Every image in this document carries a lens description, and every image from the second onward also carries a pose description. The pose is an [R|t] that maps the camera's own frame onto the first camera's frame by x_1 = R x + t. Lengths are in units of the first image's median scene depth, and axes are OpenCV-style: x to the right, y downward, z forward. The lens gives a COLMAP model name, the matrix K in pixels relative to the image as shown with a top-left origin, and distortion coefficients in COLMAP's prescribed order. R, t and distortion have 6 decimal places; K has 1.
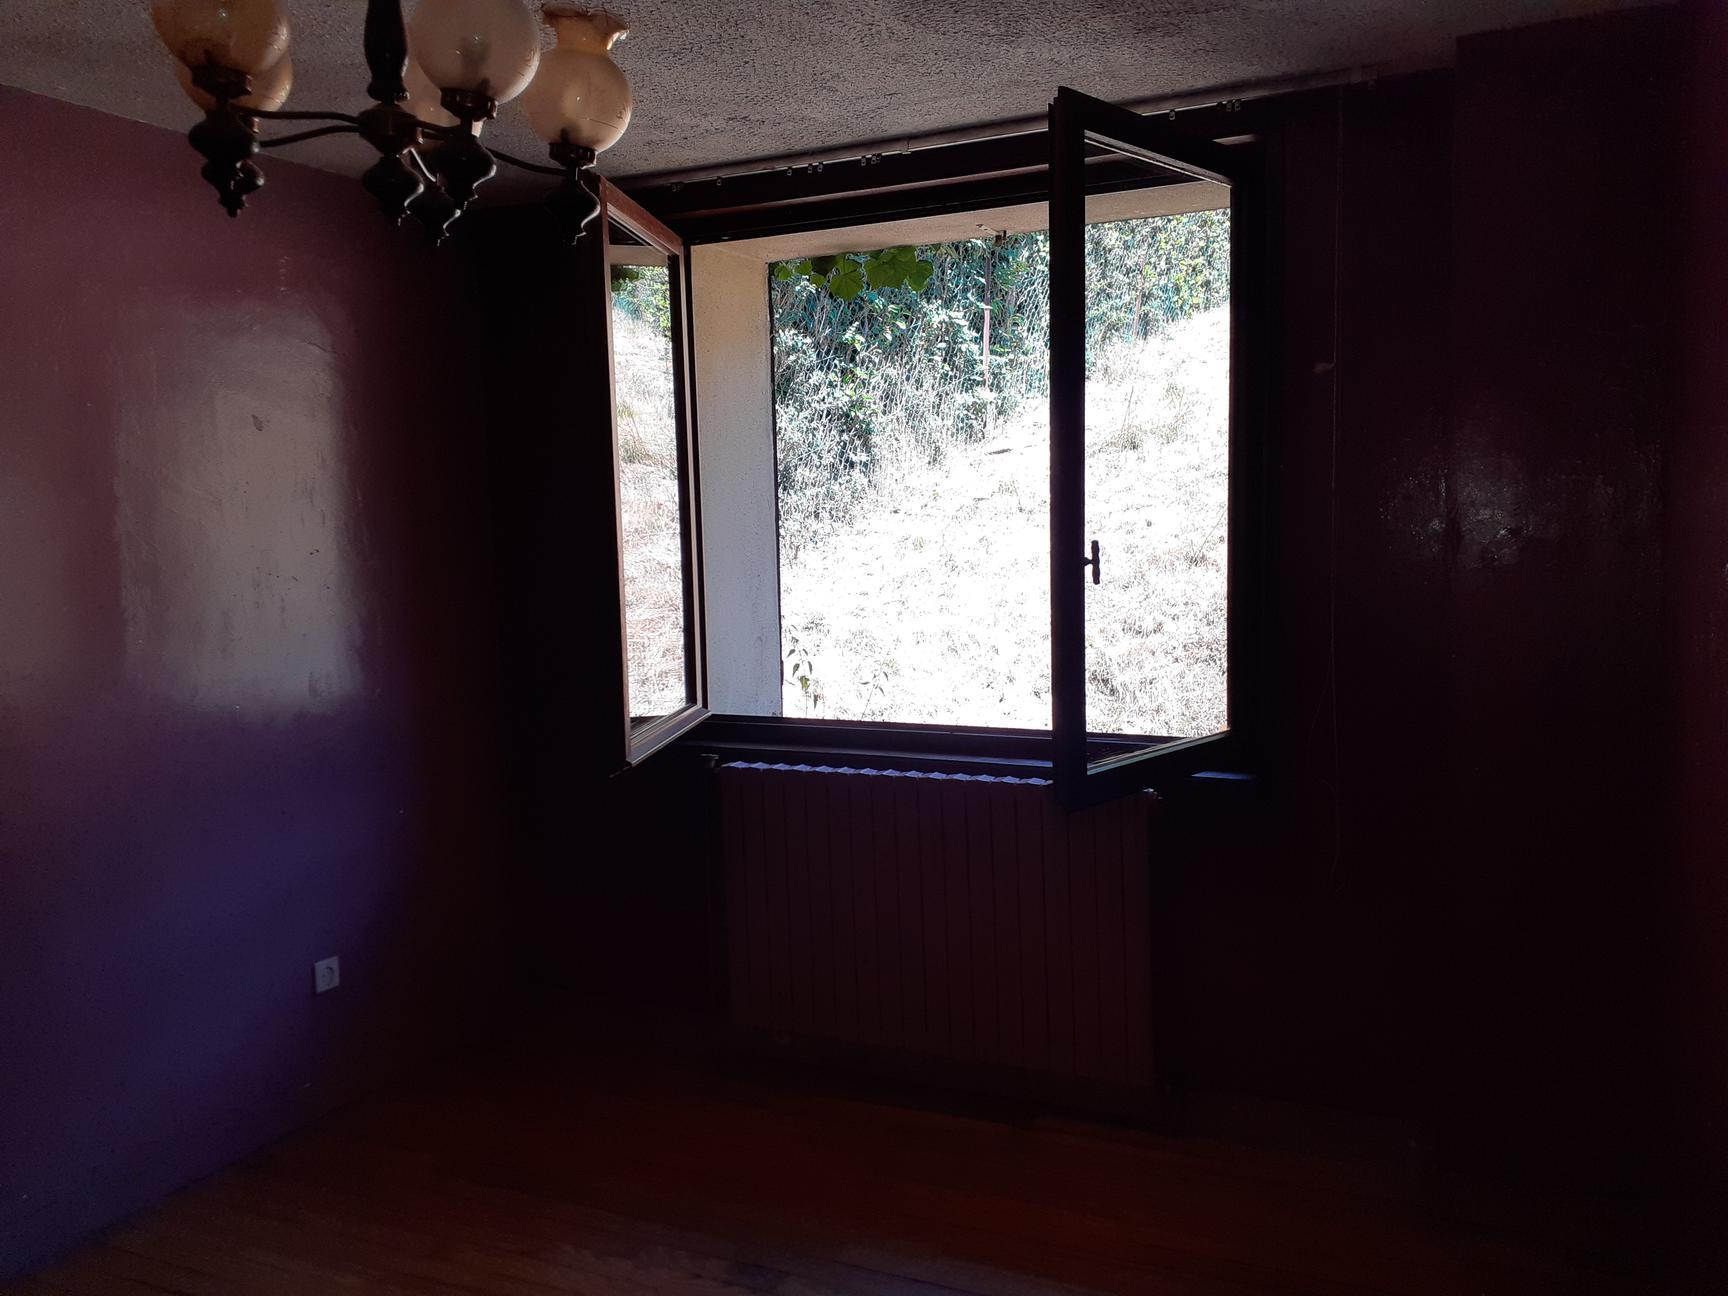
lens RADIAL K [[1320.5, 0, 864.0], [0, 1320.5, 648.0], [0, 0, 1]] dist [0.064722, -0.231409]
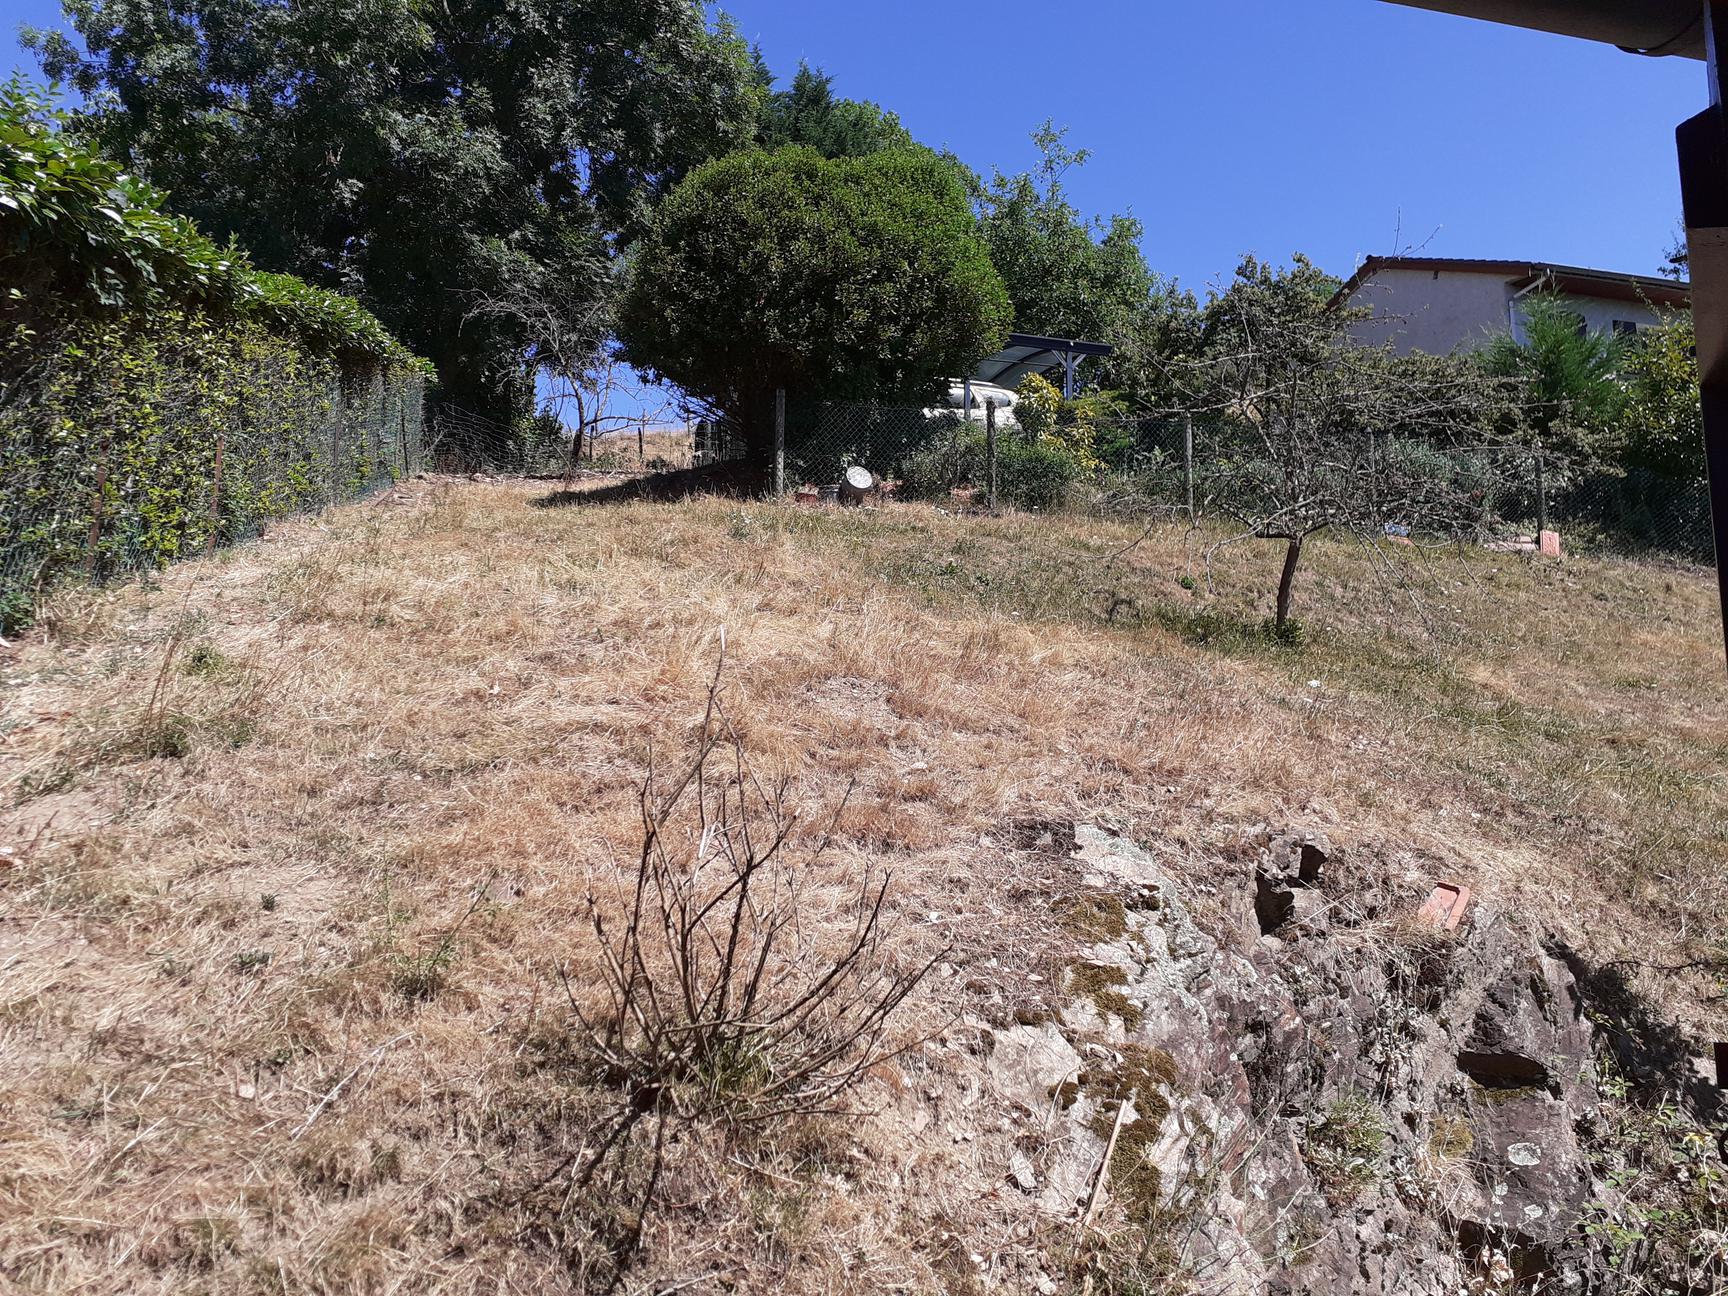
lens RADIAL K [[1366.7, 0, 864.0], [0, 1366.7, 648.0], [0, 0, 1]] dist [0.039252, -0.001575]
pose [[0.712072, 0.070785, 0.698529, -0.000186], [0.084146, 0.979130, -0.184997, -0.080731], [-0.697046, 0.190510, 0.691254, 0.498055]]
